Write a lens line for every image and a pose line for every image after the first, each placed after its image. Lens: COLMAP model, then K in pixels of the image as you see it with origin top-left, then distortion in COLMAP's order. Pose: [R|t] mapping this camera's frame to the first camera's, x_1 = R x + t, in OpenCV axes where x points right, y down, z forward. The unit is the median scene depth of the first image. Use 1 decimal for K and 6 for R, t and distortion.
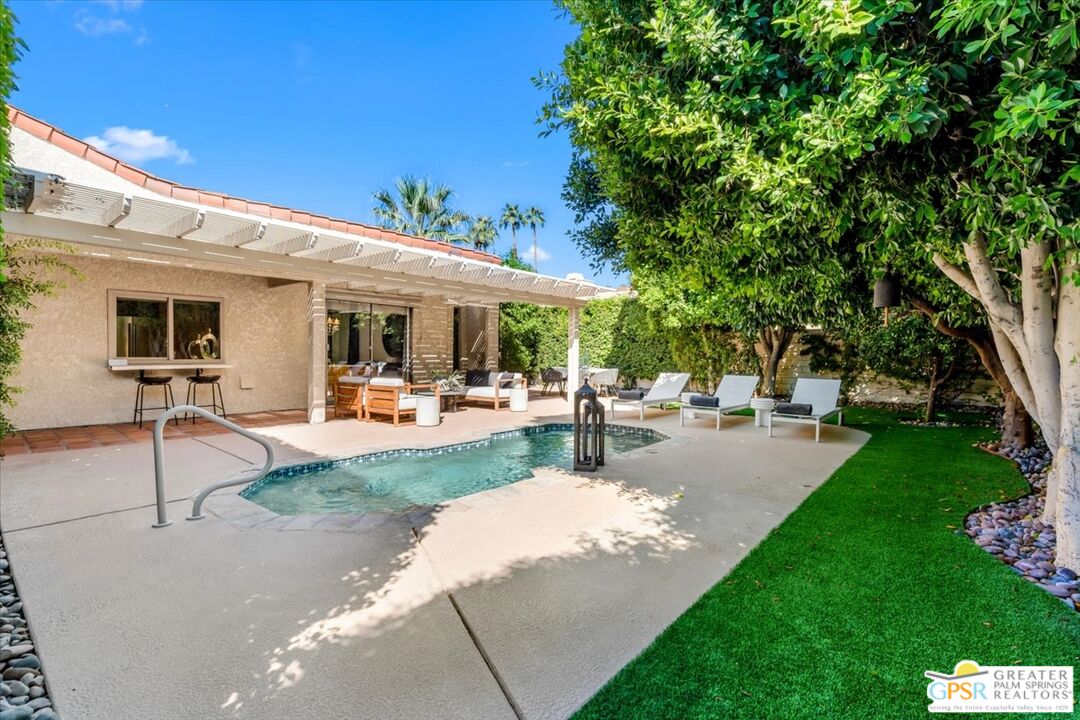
lens RADIAL K [[499.4, 0, 538.0], [0, 499.4, 361.6], [0, 0, 1]] dist [0.000579, 0.000157]
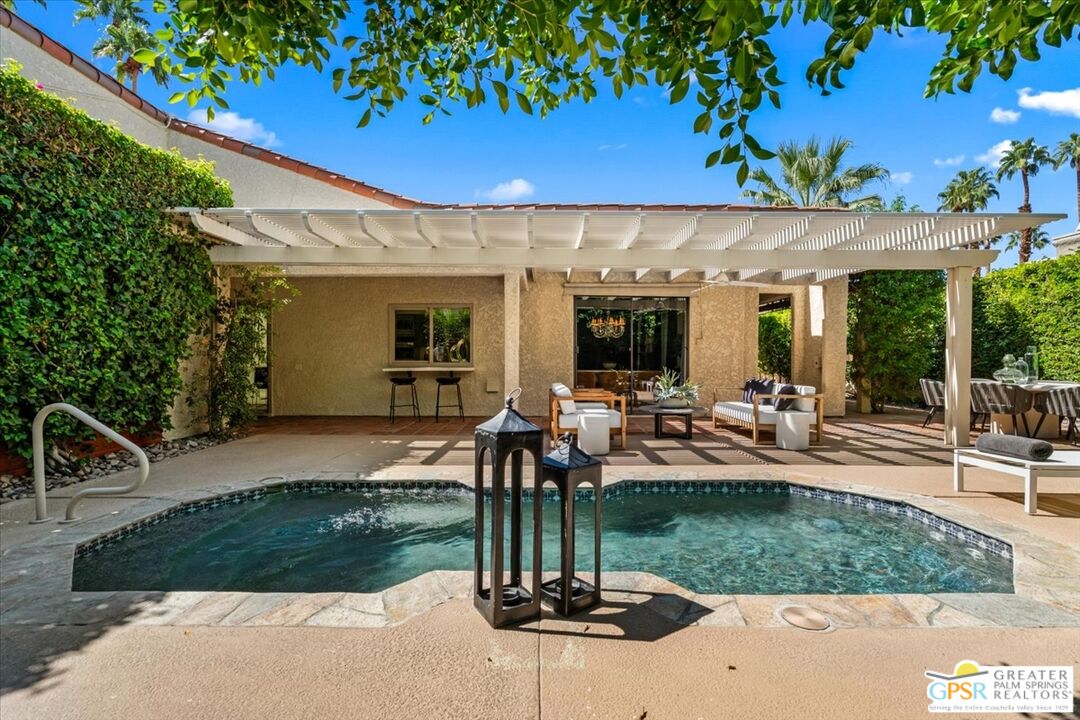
lens RADIAL K [[500.2, 0, 535.0], [0, 500.2, 361.9], [0, 0, 1]] dist [0.001931, 0.000214]
pose [[0.656106, -0.004279, -0.754657, 0.343812], [-0.010828, 0.999828, -0.015084, 0.010928], [0.754591, 0.018068, 0.655946, 0.592837]]
